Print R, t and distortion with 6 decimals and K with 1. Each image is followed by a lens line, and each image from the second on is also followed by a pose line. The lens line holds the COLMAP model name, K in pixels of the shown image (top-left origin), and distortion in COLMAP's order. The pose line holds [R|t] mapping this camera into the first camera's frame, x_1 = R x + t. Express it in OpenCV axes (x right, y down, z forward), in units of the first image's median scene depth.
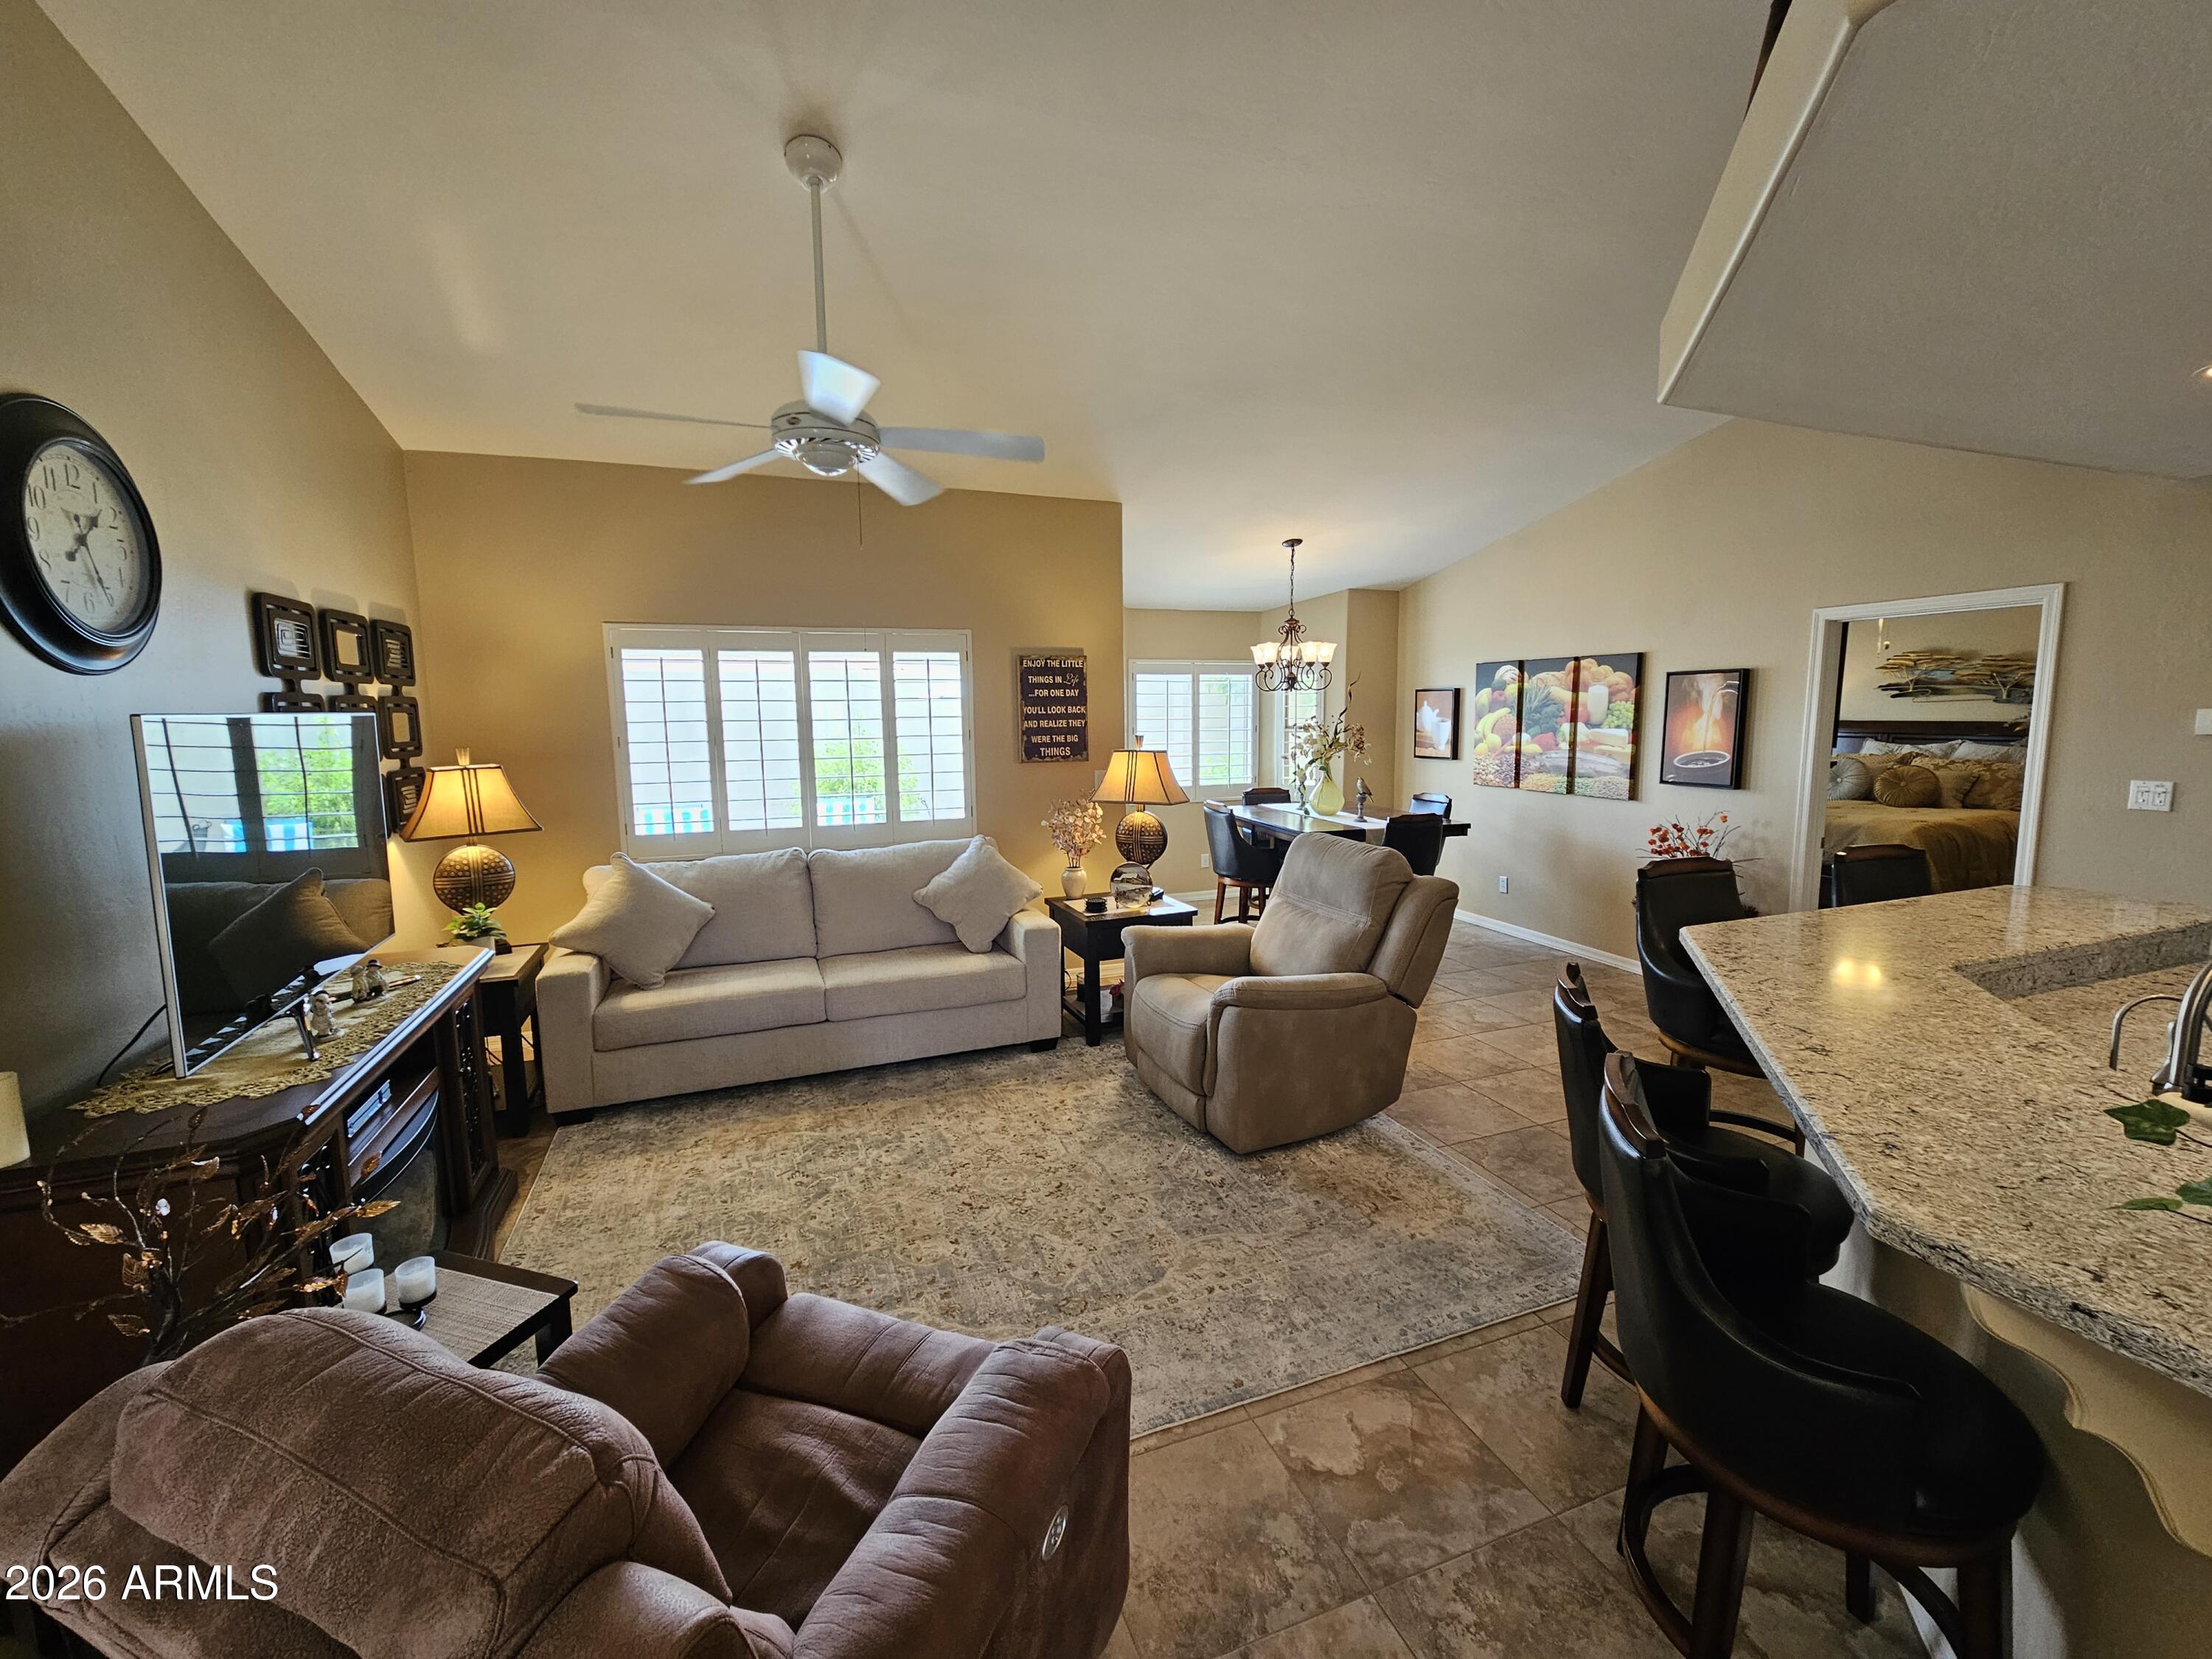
lens RADIAL K [[904.8, 0, 1110.4], [0, 904.8, 826.7], [0, 0, 1]] dist [0.000007, 0.000286]
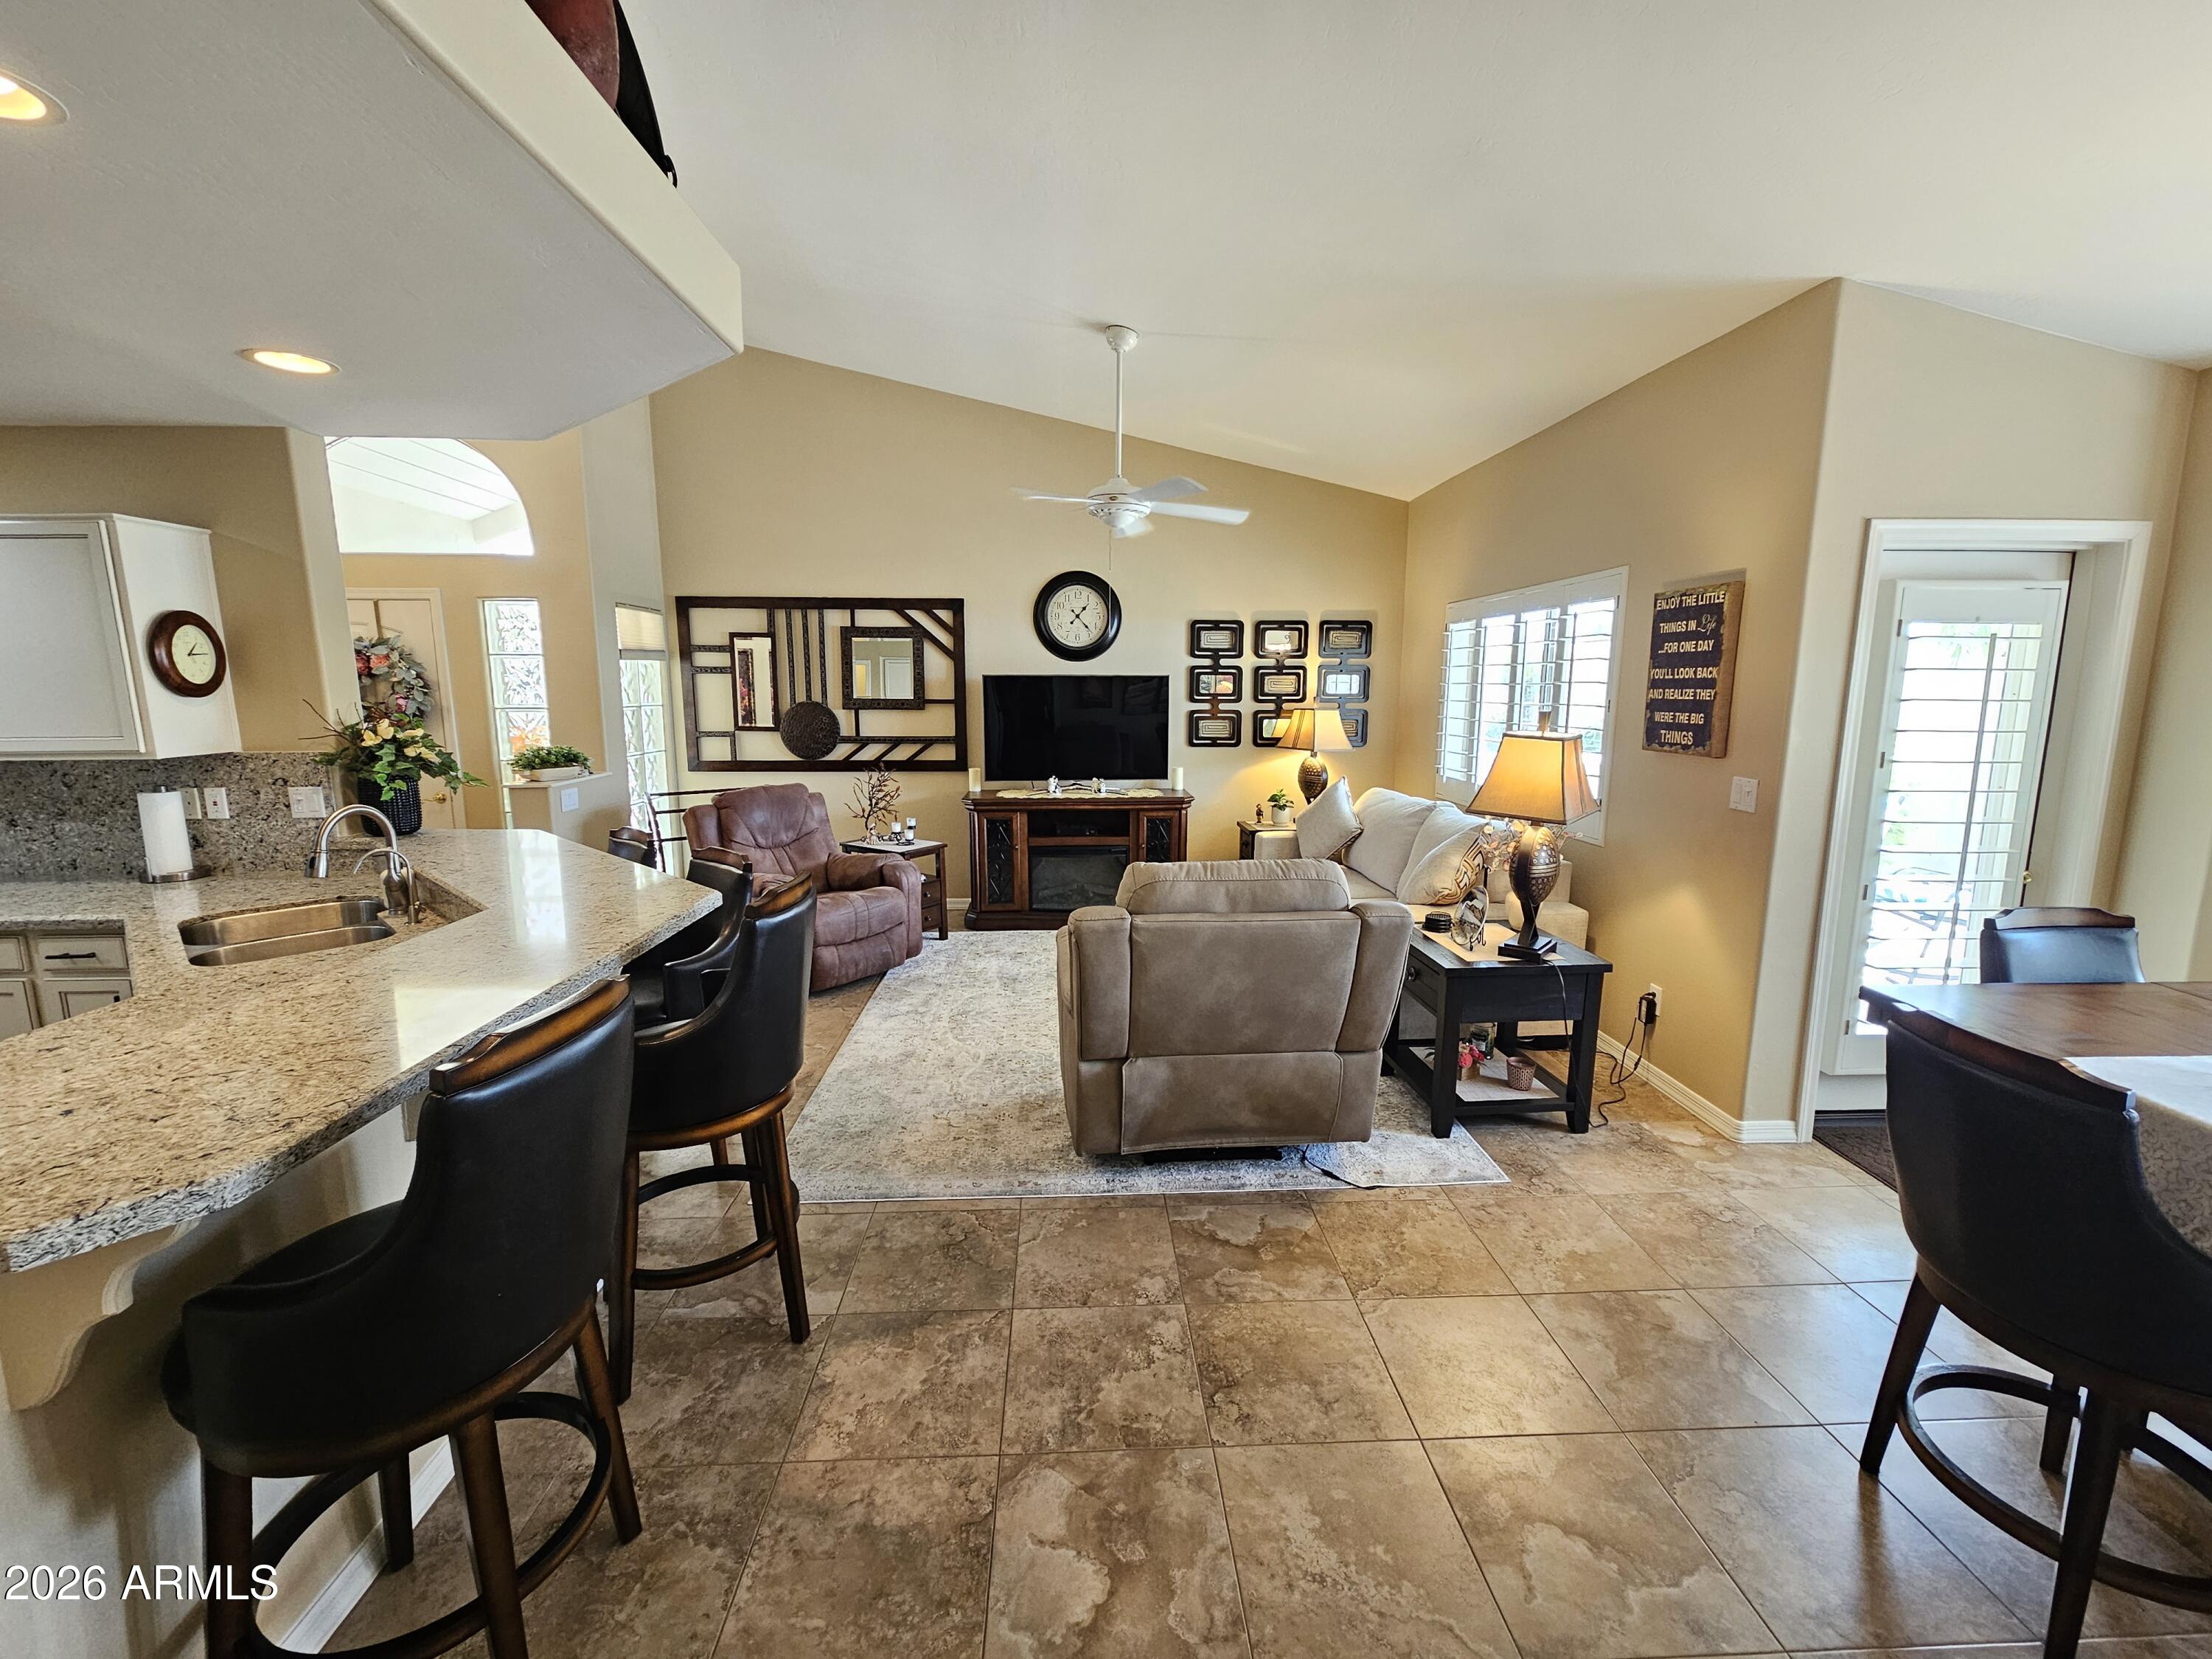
lens RADIAL K [[904.8, 0, 1110.4], [0, 904.8, 826.7], [0, 0, 1]] dist [0.000007, 0.000286]
pose [[-0.308086, 0.158343, -0.938089, 0.705714], [-0.122036, 0.971328, 0.204032, -0.106720], [0.943499, 0.177340, -0.279929, 0.831728]]
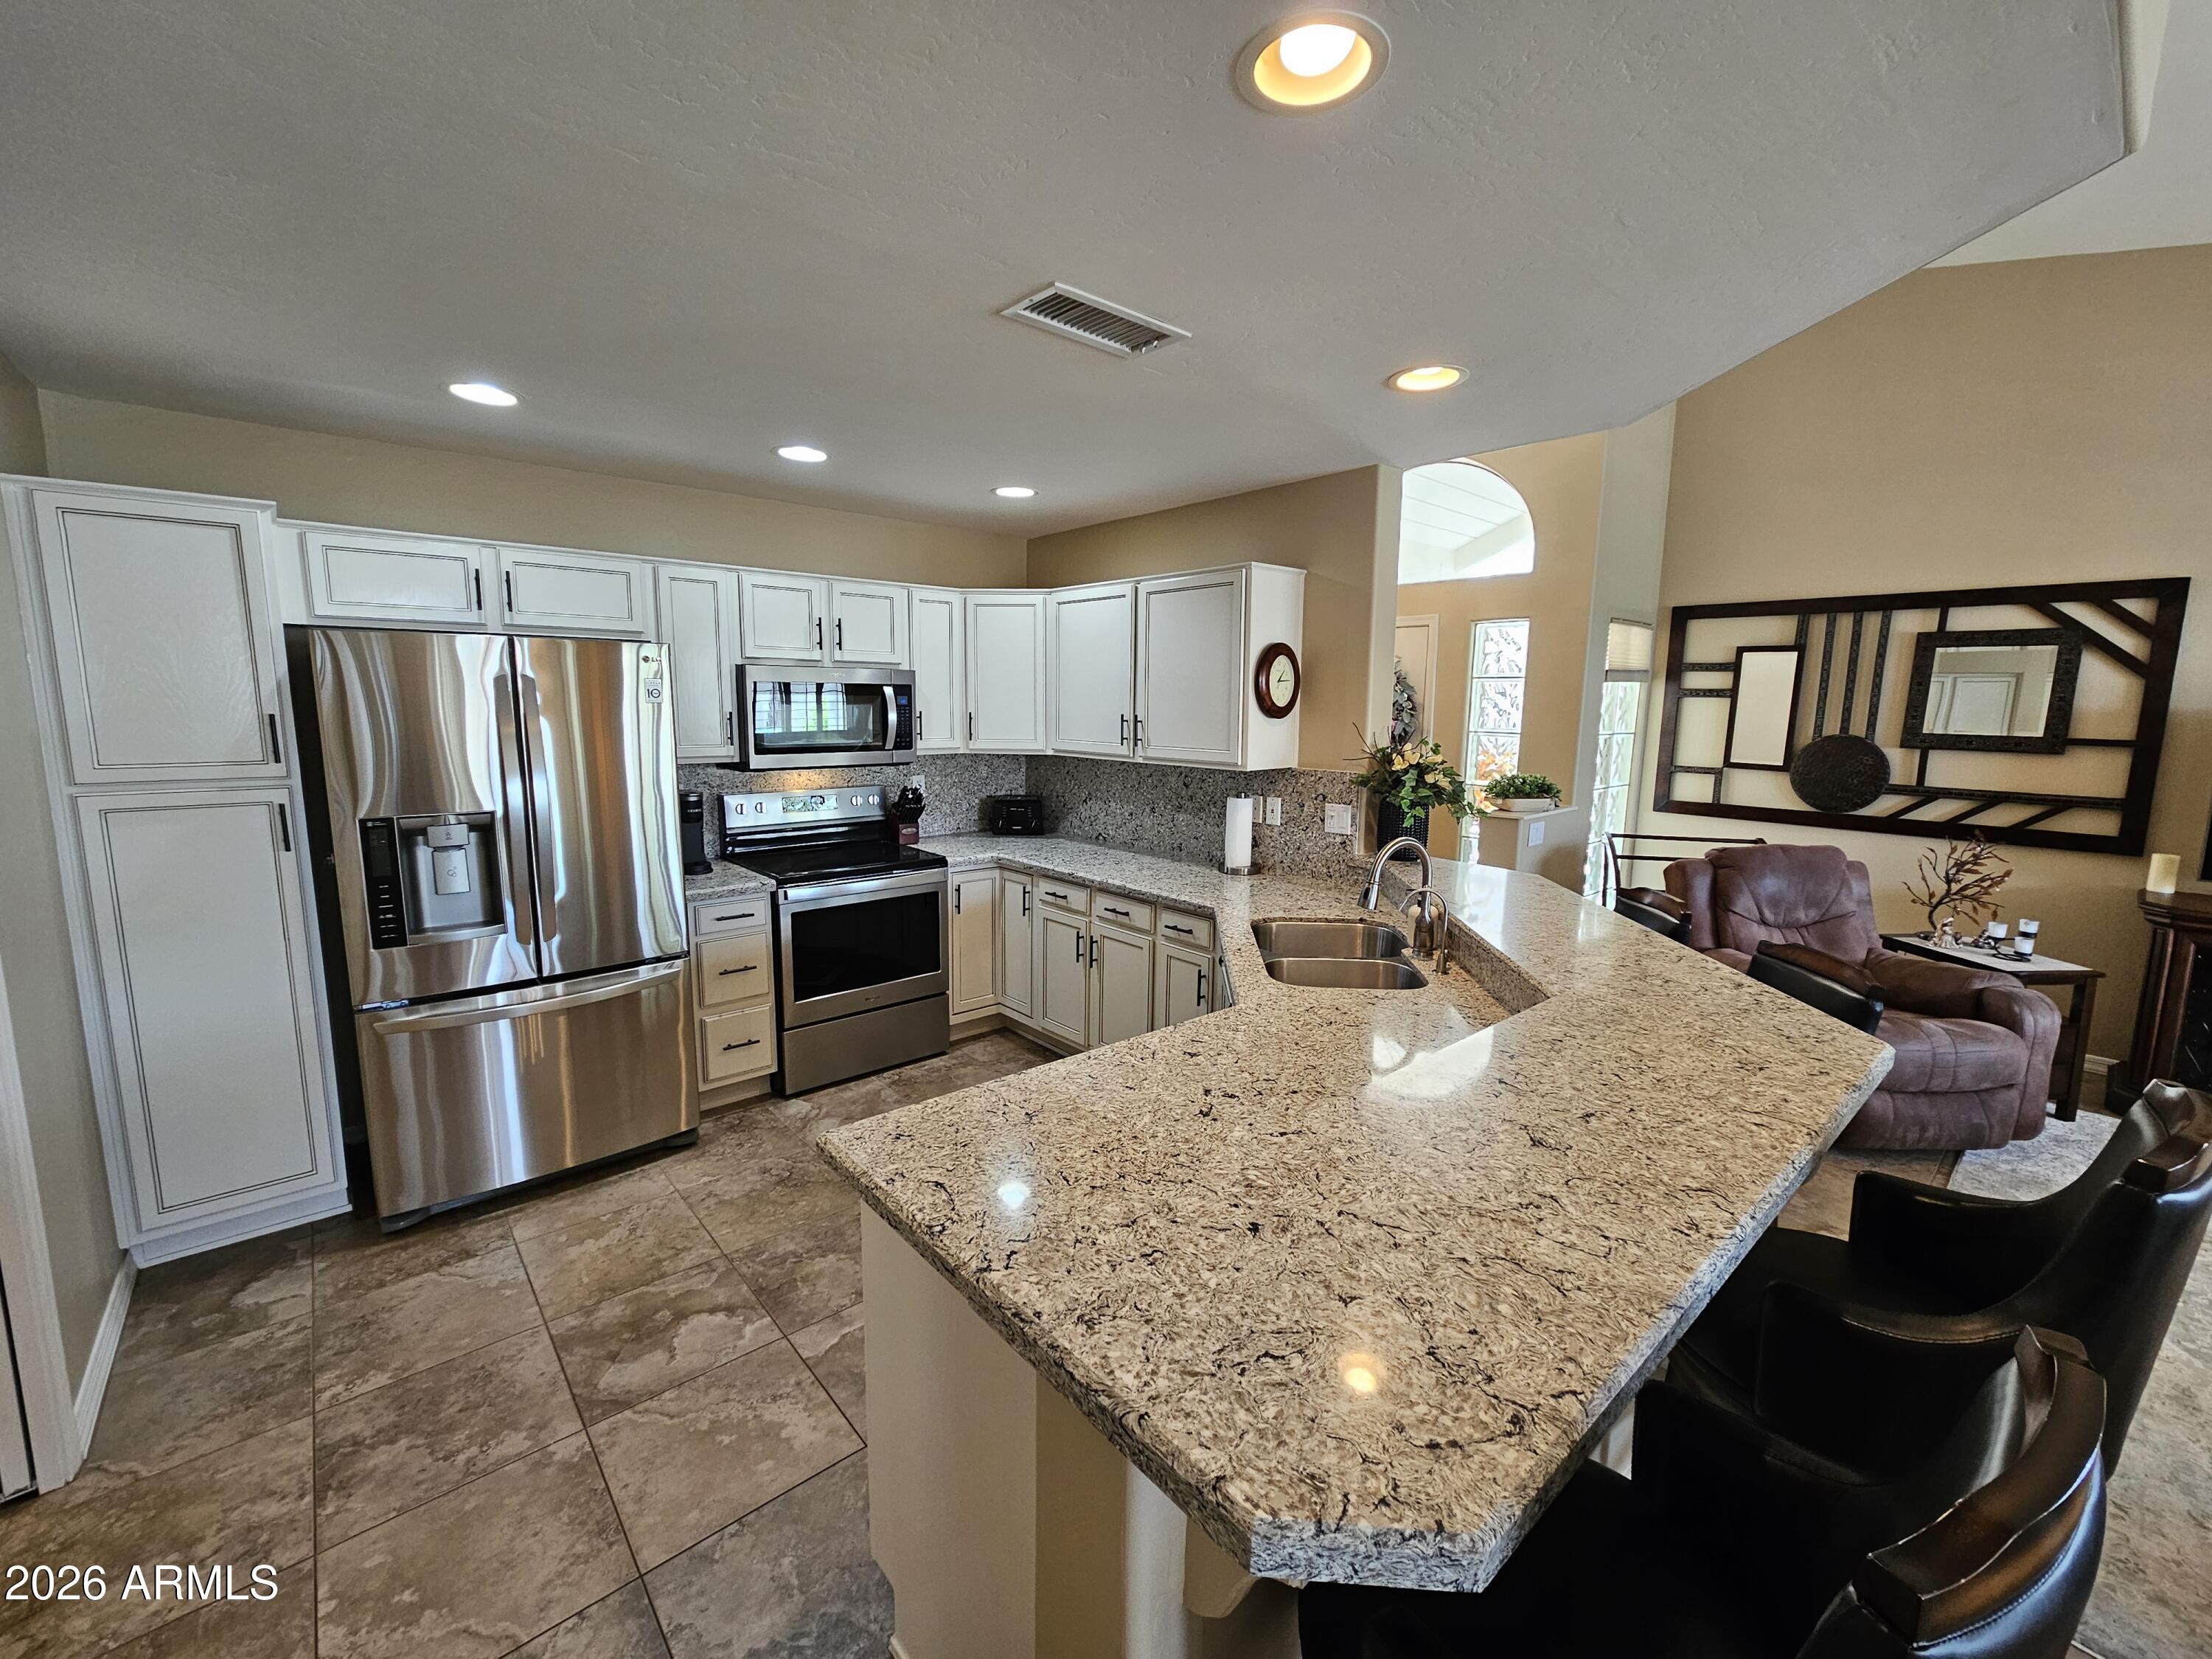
lens RADIAL K [[904.8, 0, 1110.4], [0, 904.8, 826.7], [0, 0, 1]] dist [0.000007, 0.000286]
pose [[-0.936339, 0.048836, -0.347685, 0.674273], [-0.047839, 0.963297, 0.264139, -0.089092], [0.347823, 0.263957, -0.899637, 0.666050]]
